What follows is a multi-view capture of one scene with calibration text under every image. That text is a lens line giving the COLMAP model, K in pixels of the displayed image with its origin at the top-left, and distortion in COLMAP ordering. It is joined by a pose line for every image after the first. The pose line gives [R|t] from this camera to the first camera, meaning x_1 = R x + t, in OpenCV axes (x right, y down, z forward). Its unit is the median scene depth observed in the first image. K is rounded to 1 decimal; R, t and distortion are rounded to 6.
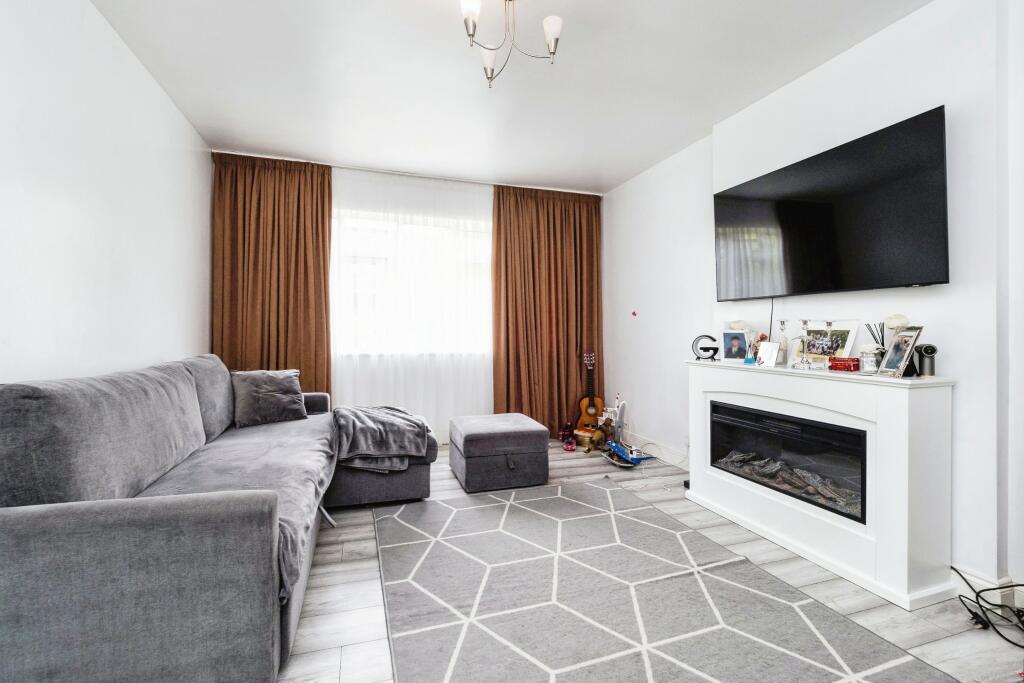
lens RADIAL K [[439.3, 0, 510.6], [0, 439.3, 326.5], [0, 0, 1]] dist [0.000481, -0.004449]
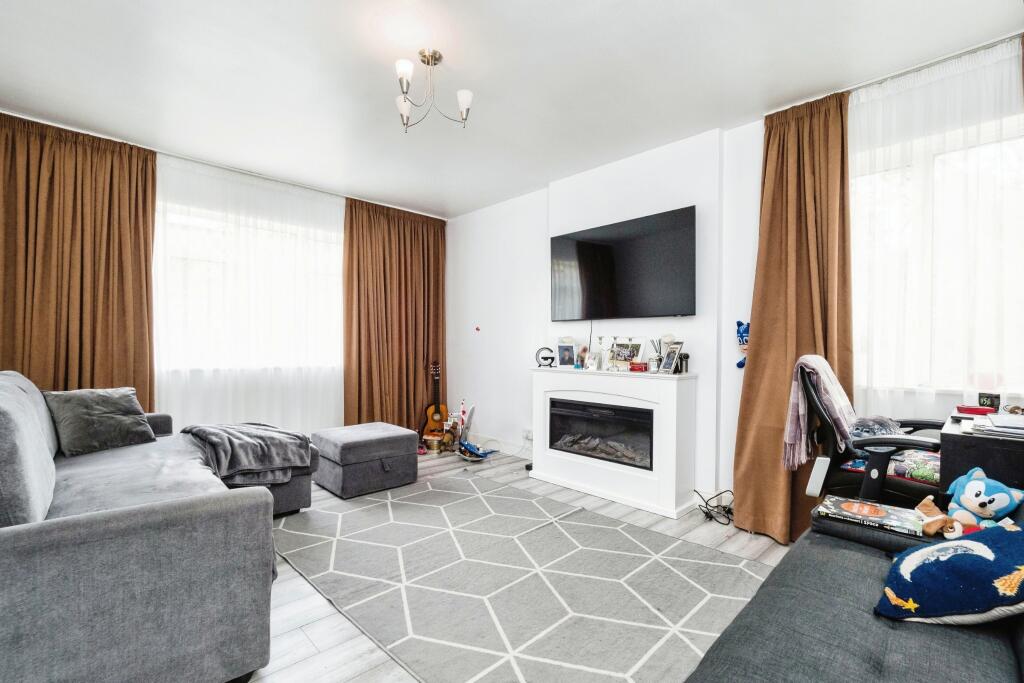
lens RADIAL K [[453.2, 0, 508.5], [0, 453.2, 344.6], [0, 0, 1]] dist [-0.001129, -0.007119]
pose [[0.900061, 0.003268, 0.435752, -0.236756], [-0.008028, 0.999927, 0.009082, 0.000218], [-0.435691, -0.011673, 0.900021, -0.143857]]
